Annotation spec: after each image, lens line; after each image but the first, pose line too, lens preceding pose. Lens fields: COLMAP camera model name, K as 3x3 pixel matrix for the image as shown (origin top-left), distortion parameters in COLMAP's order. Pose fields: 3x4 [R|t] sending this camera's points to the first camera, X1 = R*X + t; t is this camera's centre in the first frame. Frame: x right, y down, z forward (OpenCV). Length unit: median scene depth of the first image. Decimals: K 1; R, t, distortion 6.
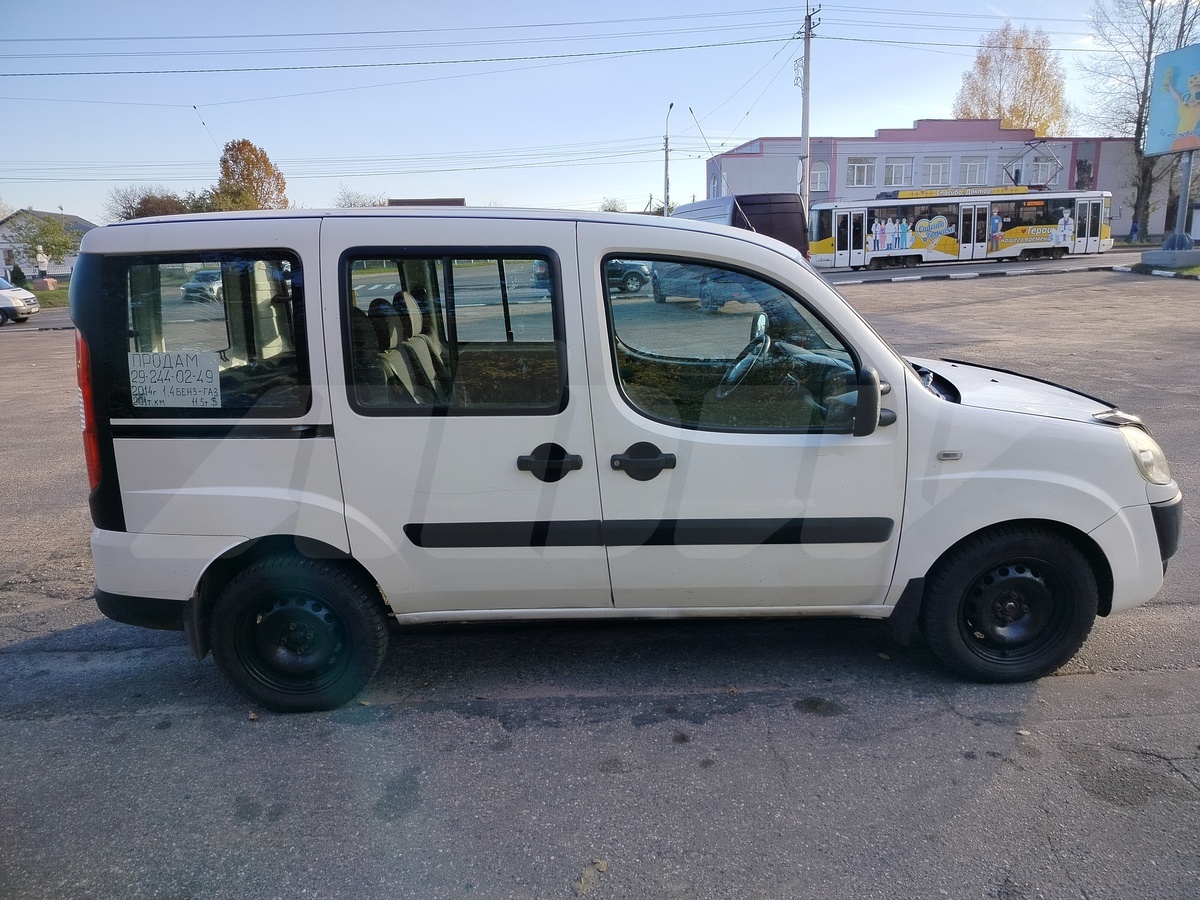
lens RADIAL K [[852.1, 0, 584.1], [0, 852.1, 445.0], [0, 0, 1]] dist [0.016821, -0.001070]
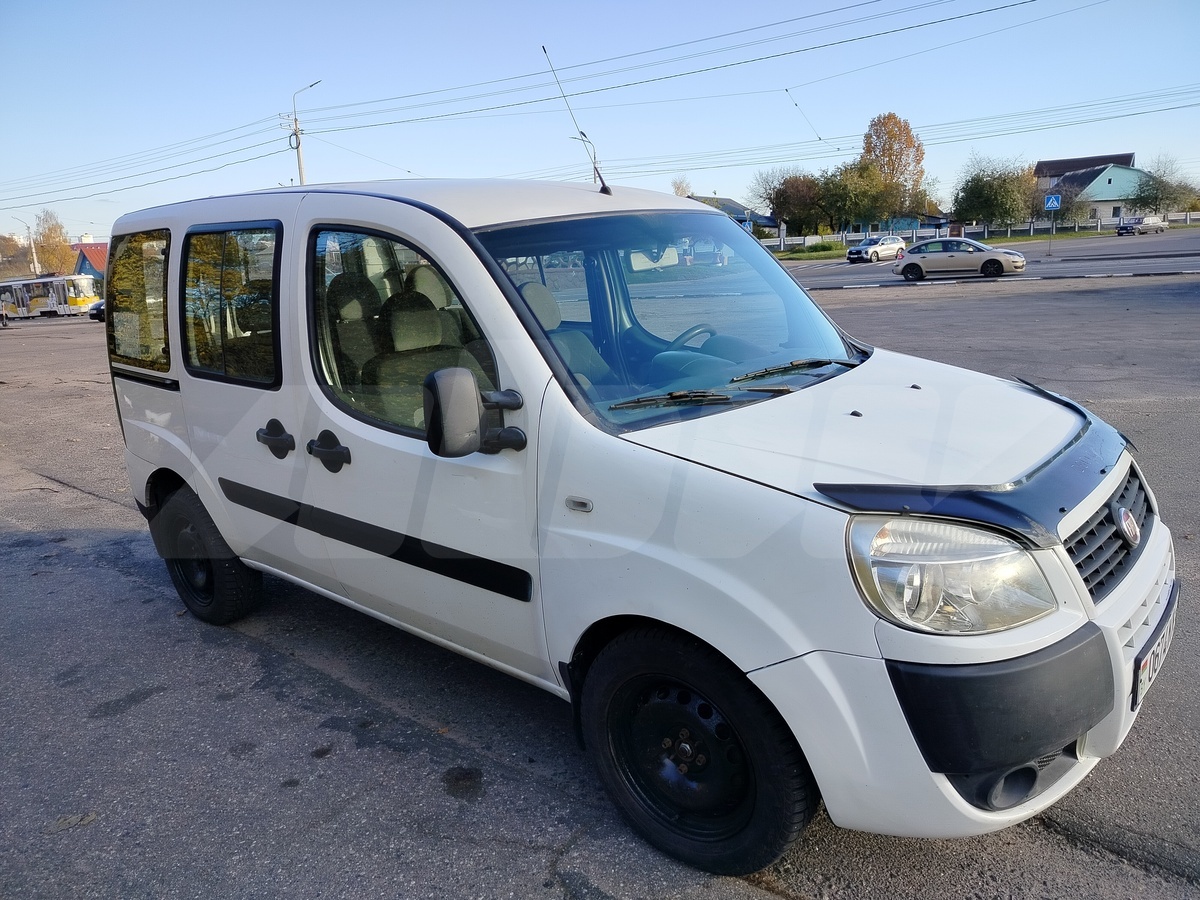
lens RADIAL K [[845.8, 0, 600.0], [0, 845.8, 450.0], [0, 0, 1]] dist [0.009395, -0.003062]
pose [[0.760564, 0.140068, -0.633974, 0.846656], [-0.116021, 0.990056, 0.079552, -0.086119], [0.638812, 0.013050, 0.769252, 0.461995]]
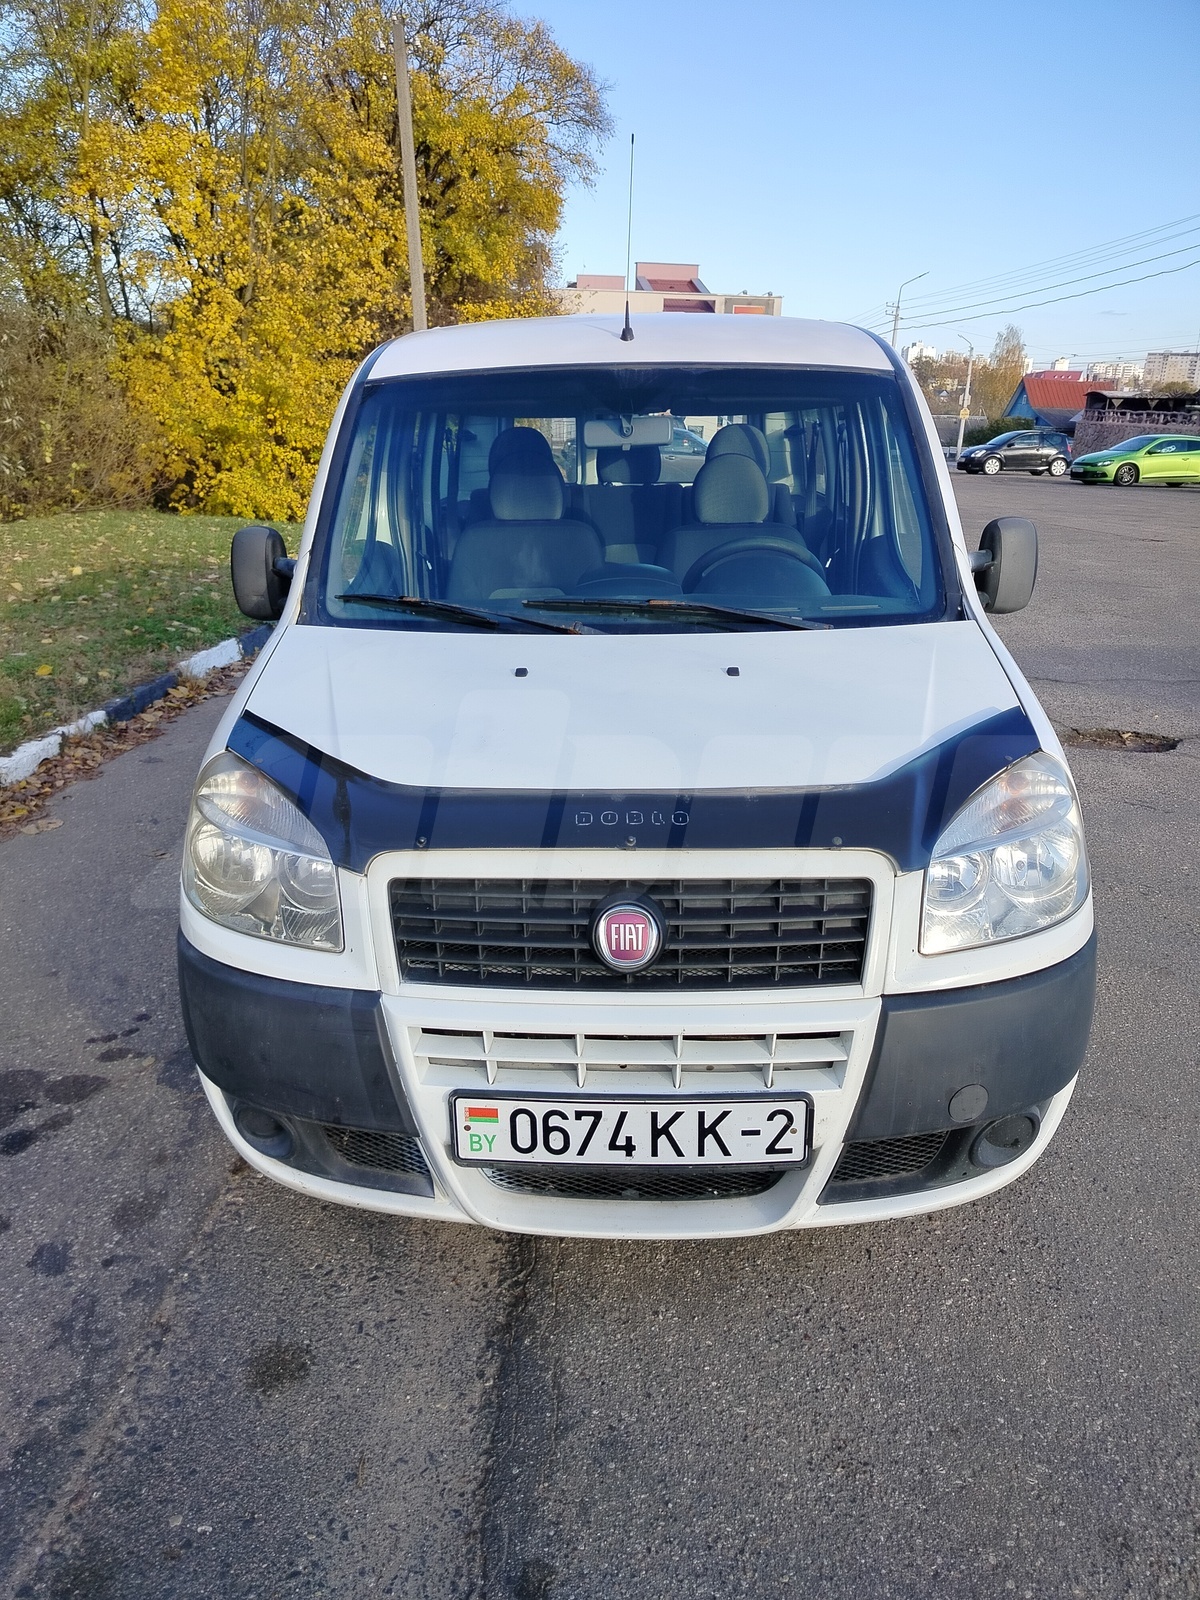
lens RADIAL K [[1127.8, 0, 600.0], [0, 1127.8, 800.0], [0, 0, 1]] dist [0.009395, -0.003062]
pose [[-0.022296, 0.352454, -0.935563, 1.224835], [-0.221481, 0.910802, 0.348404, -0.263575], [0.974910, 0.214978, 0.057755, 1.176307]]
